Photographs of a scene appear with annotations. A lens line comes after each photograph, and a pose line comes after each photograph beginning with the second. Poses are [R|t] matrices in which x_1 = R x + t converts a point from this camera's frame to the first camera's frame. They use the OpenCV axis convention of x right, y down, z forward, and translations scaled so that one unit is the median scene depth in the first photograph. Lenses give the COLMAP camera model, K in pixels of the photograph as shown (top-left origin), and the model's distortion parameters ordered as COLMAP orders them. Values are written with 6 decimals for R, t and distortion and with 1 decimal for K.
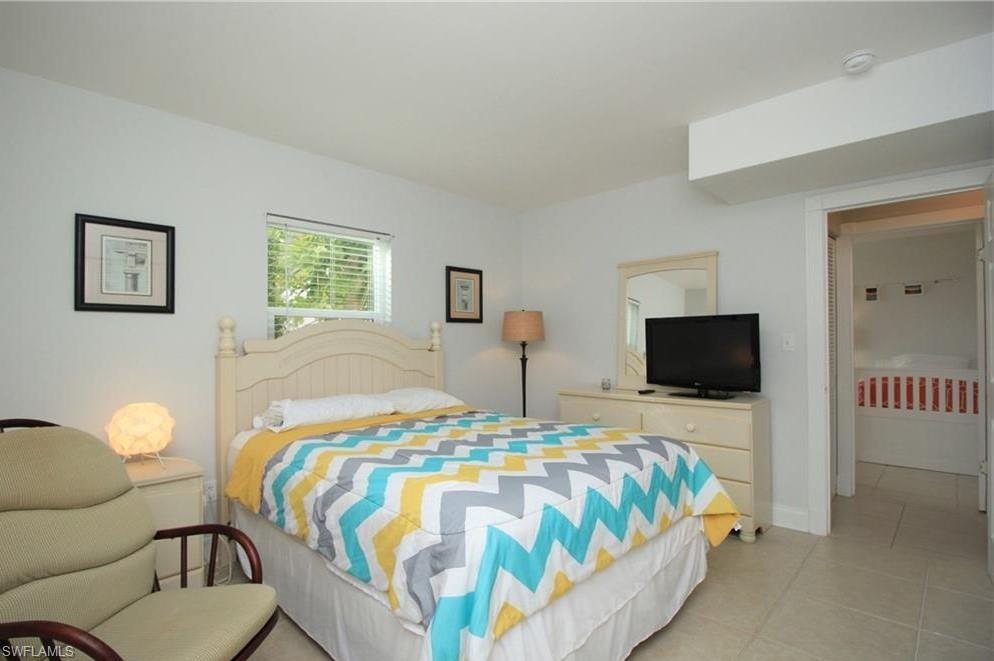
lens RADIAL K [[479.7, 0, 474.0], [0, 479.7, 339.8], [0, 0, 1]] dist [0.000359, -0.011246]
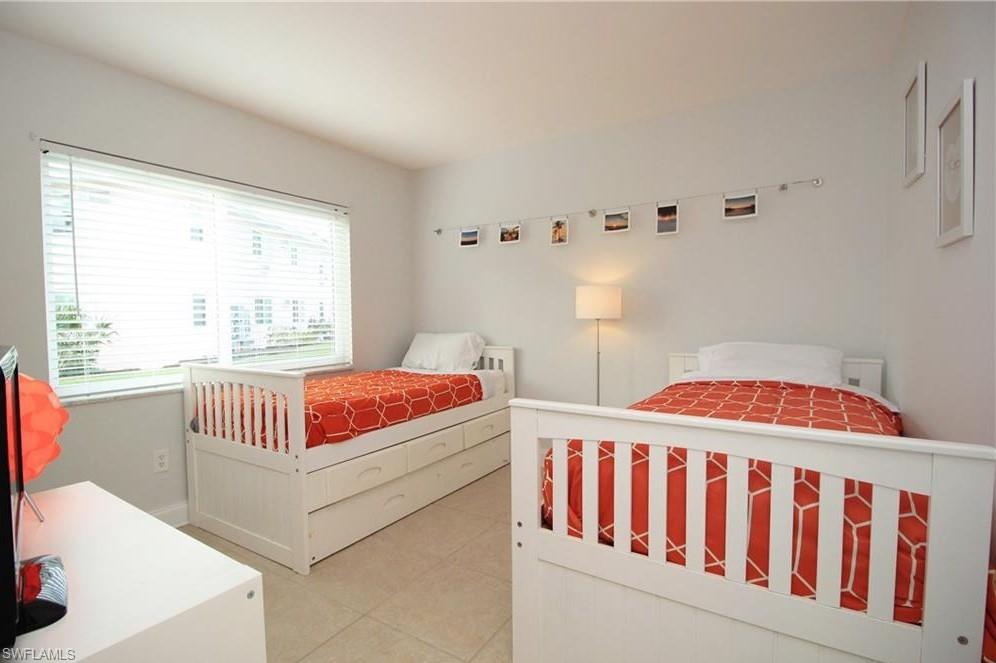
lens RADIAL K [[480.7, 0, 474.9], [0, 480.7, 340.8], [0, 0, 1]] dist [0.000359, -0.011246]
pose [[0.980484, -0.005771, 0.196512, 0.719283], [-0.004692, 0.998597, 0.052737, 0.004865], [-0.196541, -0.052630, 0.979082, 0.729238]]
